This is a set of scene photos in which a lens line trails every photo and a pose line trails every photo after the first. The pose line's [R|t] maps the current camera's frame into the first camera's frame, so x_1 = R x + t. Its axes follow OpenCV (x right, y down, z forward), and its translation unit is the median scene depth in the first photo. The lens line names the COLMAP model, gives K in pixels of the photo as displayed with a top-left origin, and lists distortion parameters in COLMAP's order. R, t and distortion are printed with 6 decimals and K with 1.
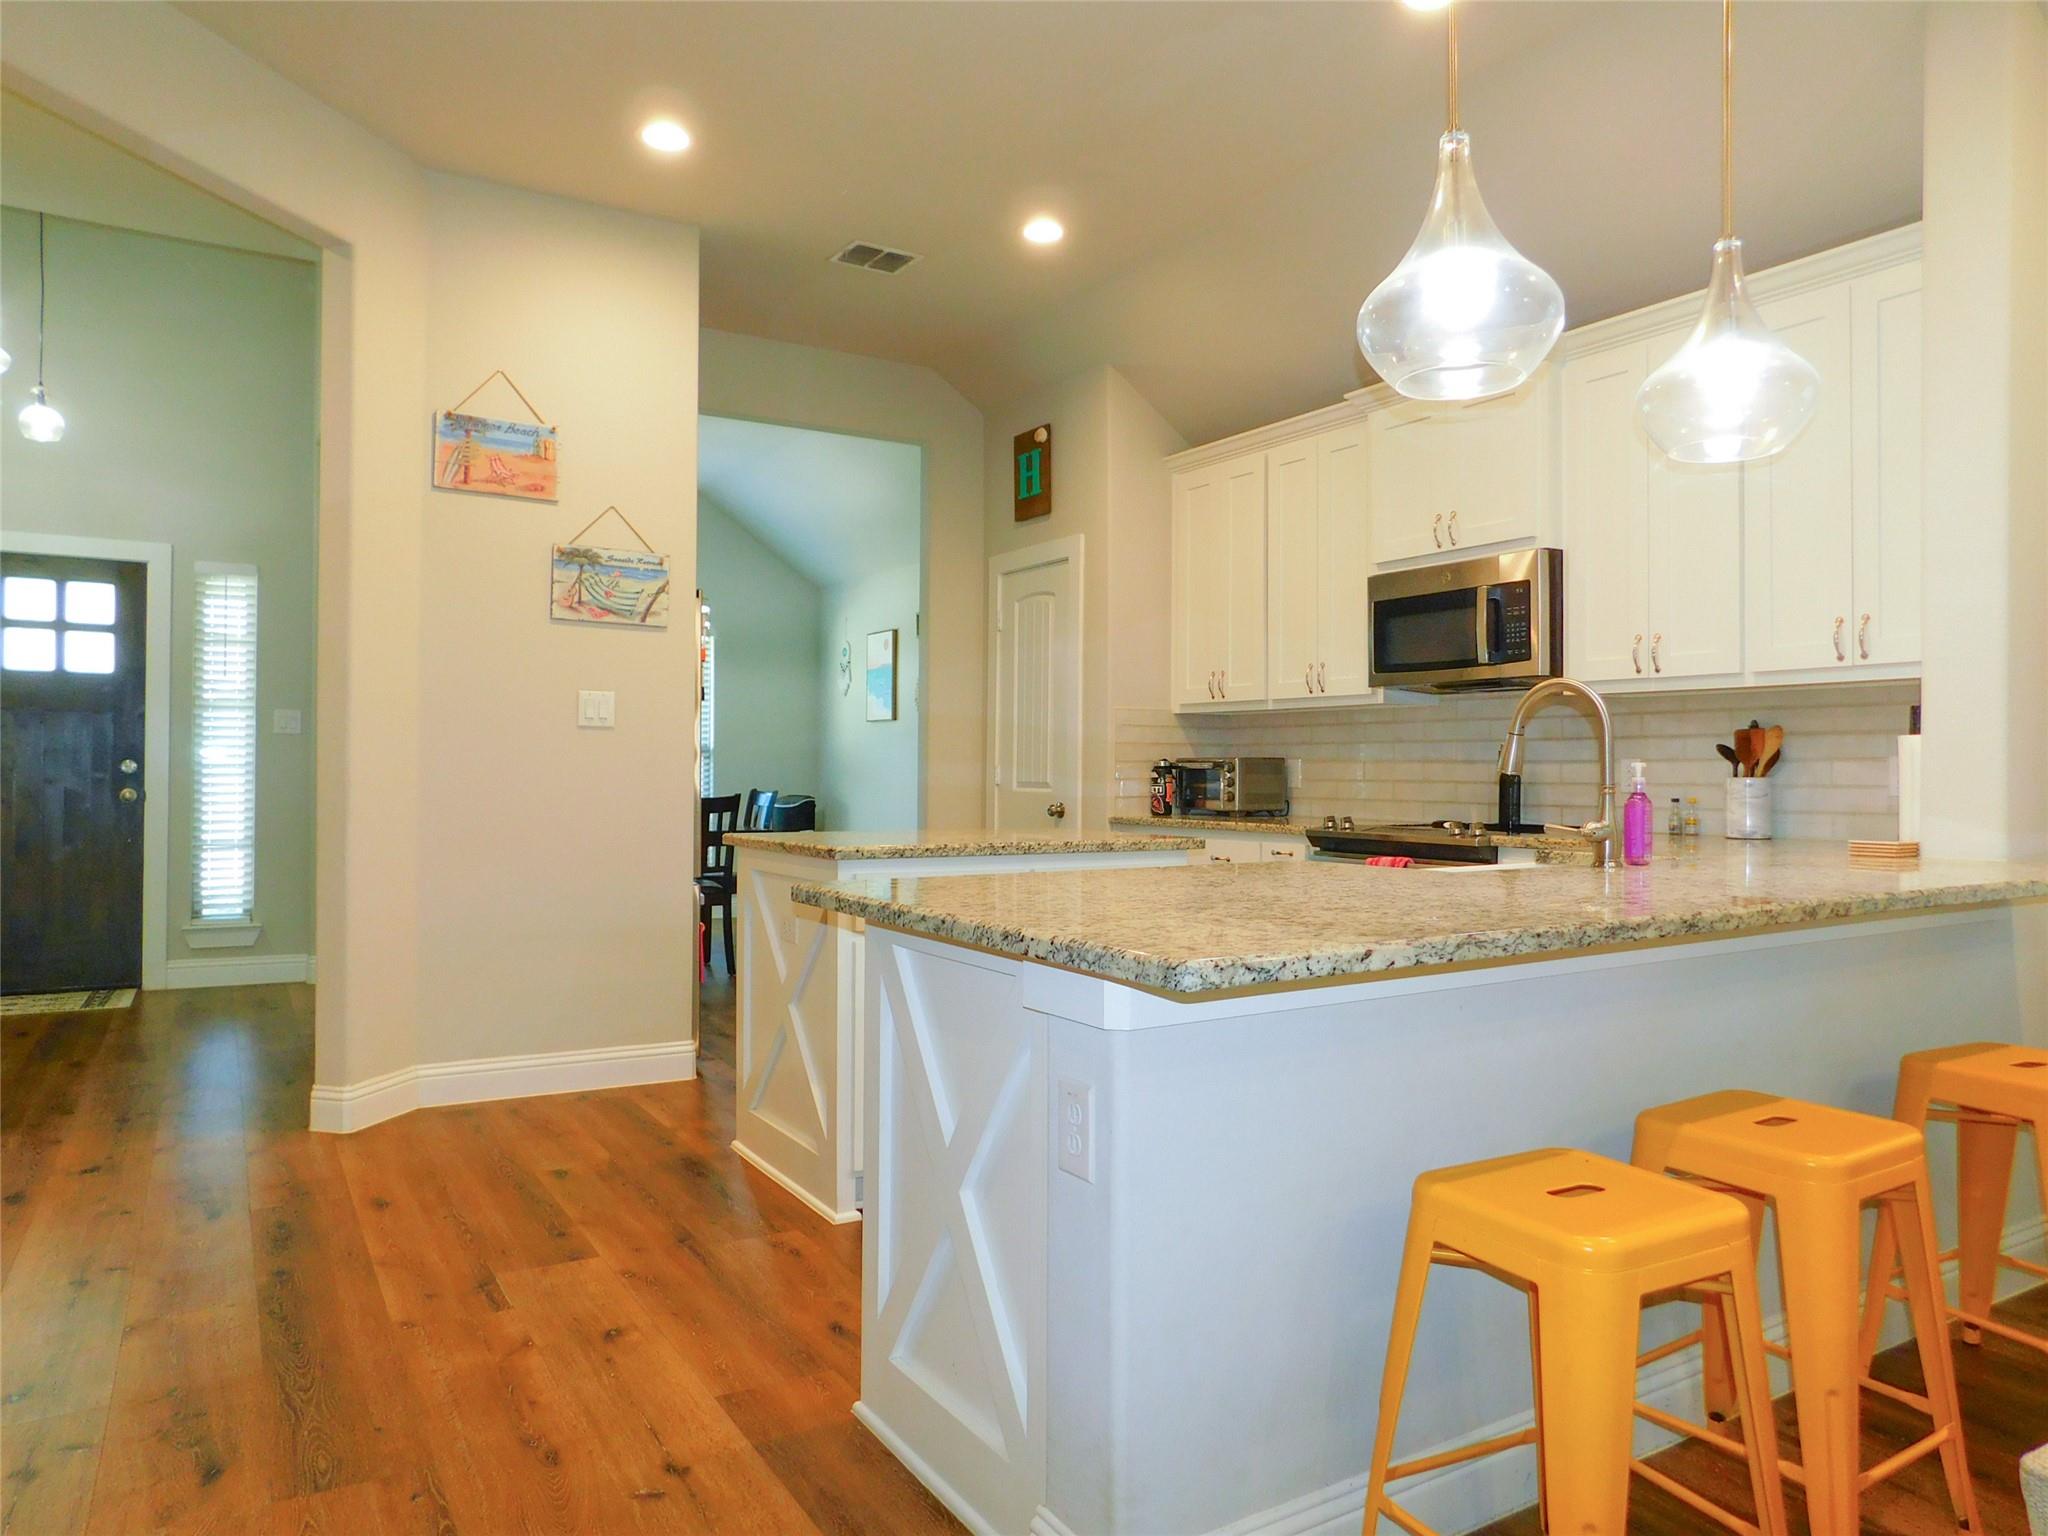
lens RADIAL K [[1389.3, 0, 1024.0], [0, 1389.3, 768.0], [0, 0, 1]] dist [-0.067181, 0.062927]
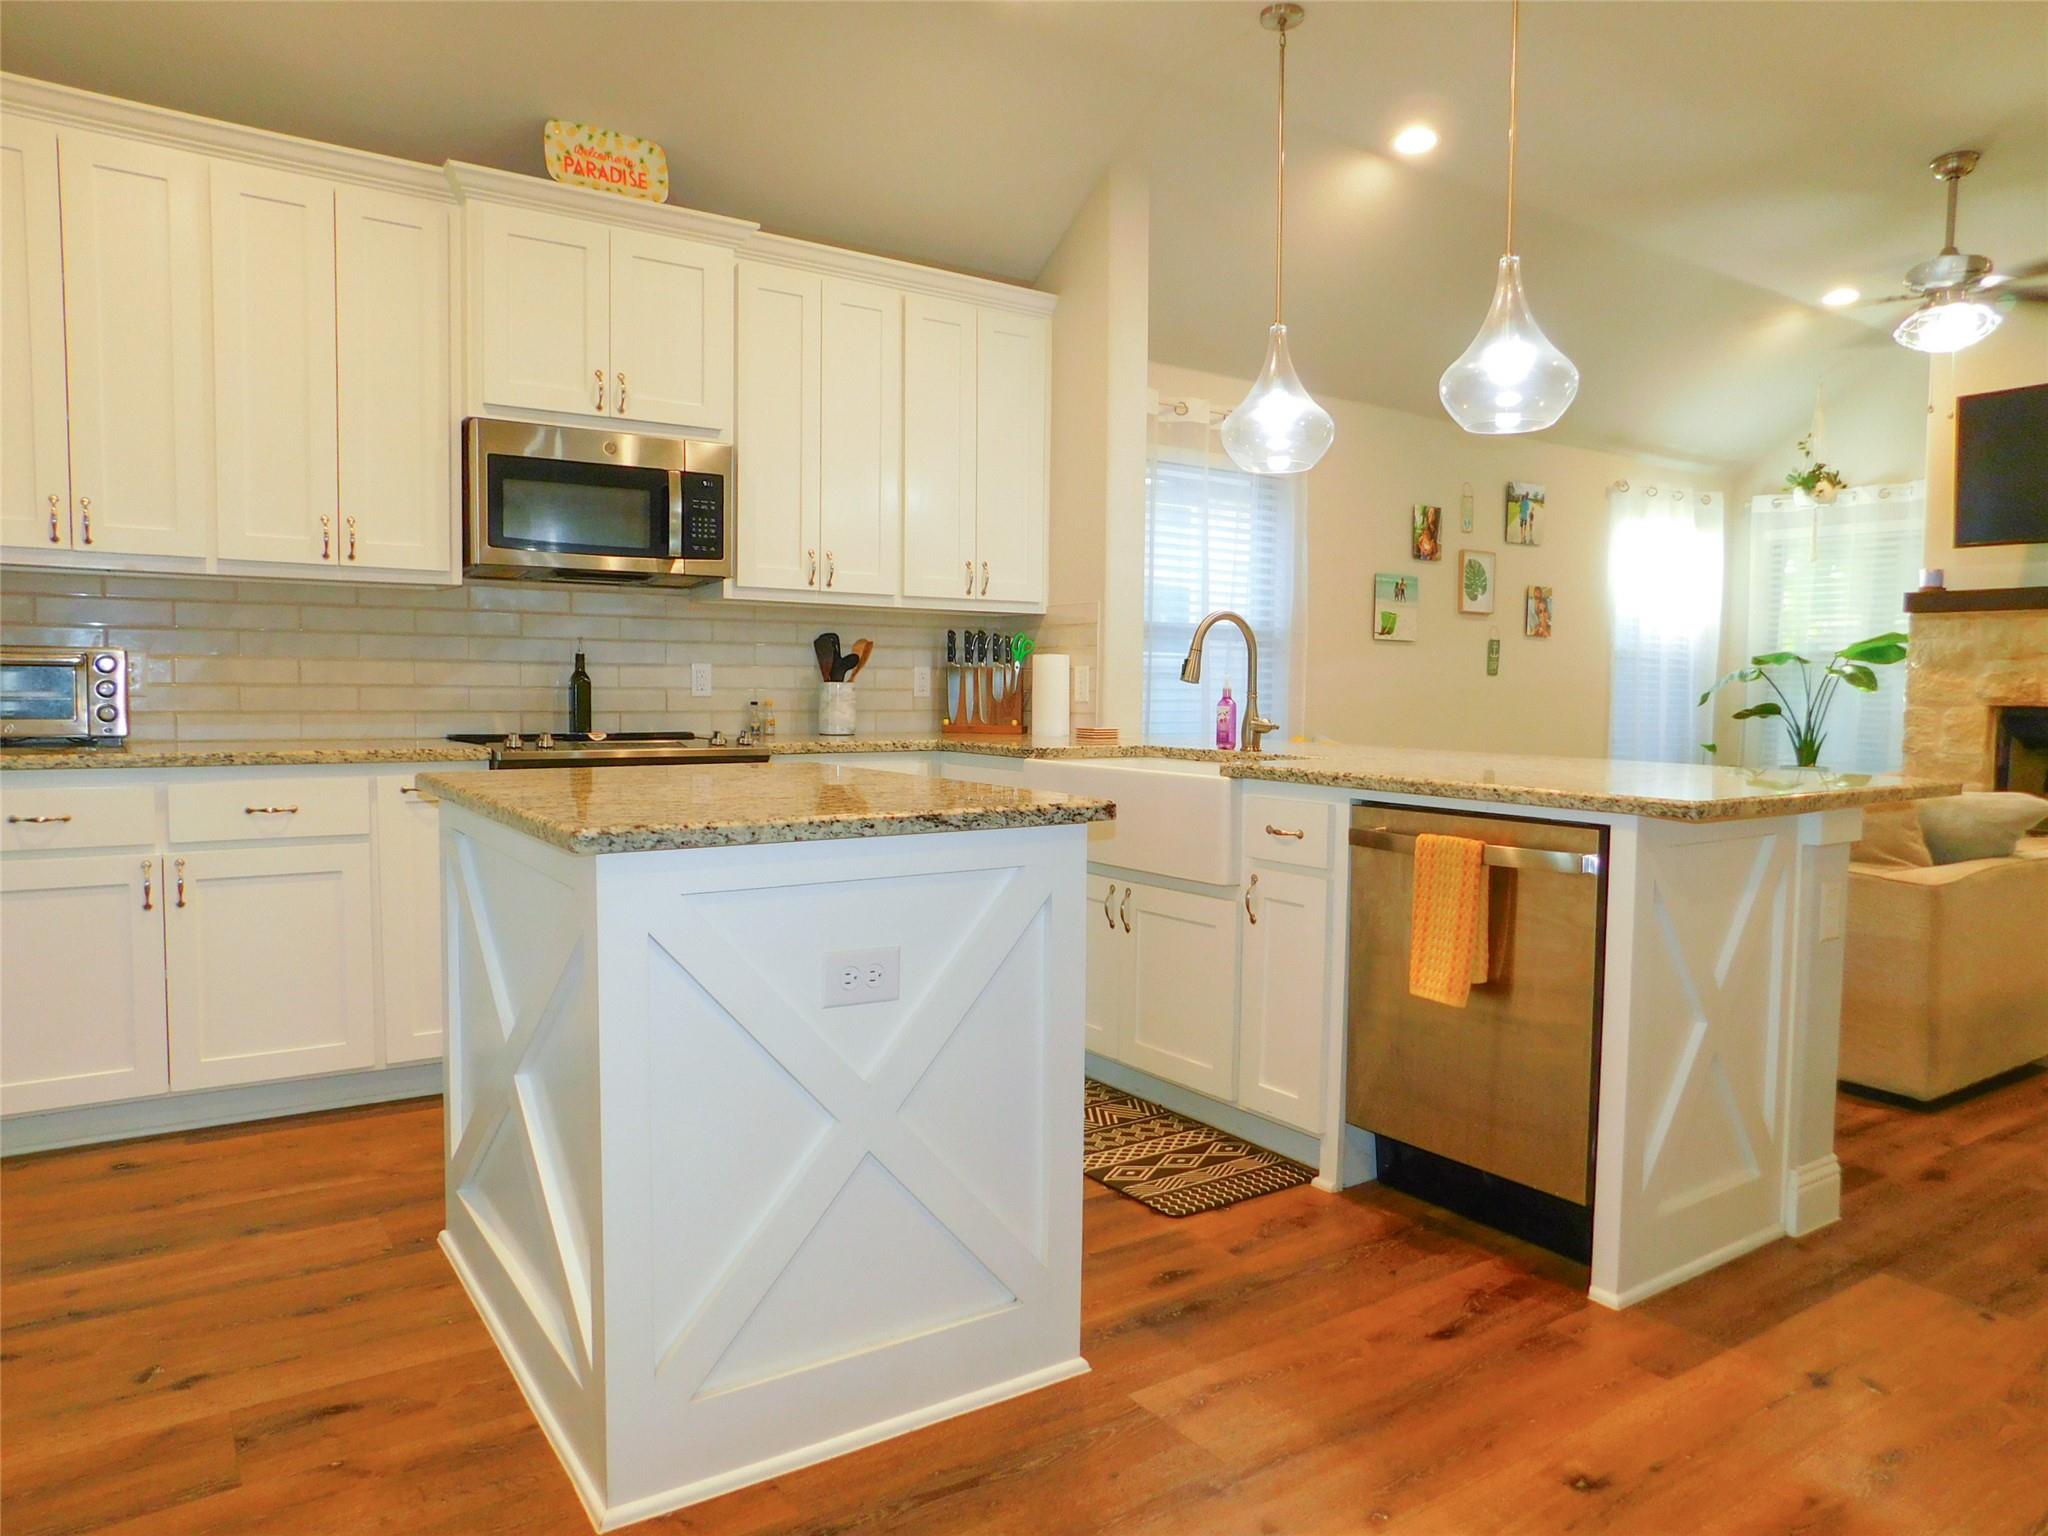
lens RADIAL K [[1355.5, 0, 1042.1], [0, 1355.5, 769.7], [0, 0, 1]] dist [-0.066151, 0.053129]
pose [[-0.075108, -0.067473, 0.994890, -0.526471], [-0.013372, 0.997687, 0.066653, 0.001659], [-0.997086, -0.008297, -0.075837, 0.749751]]
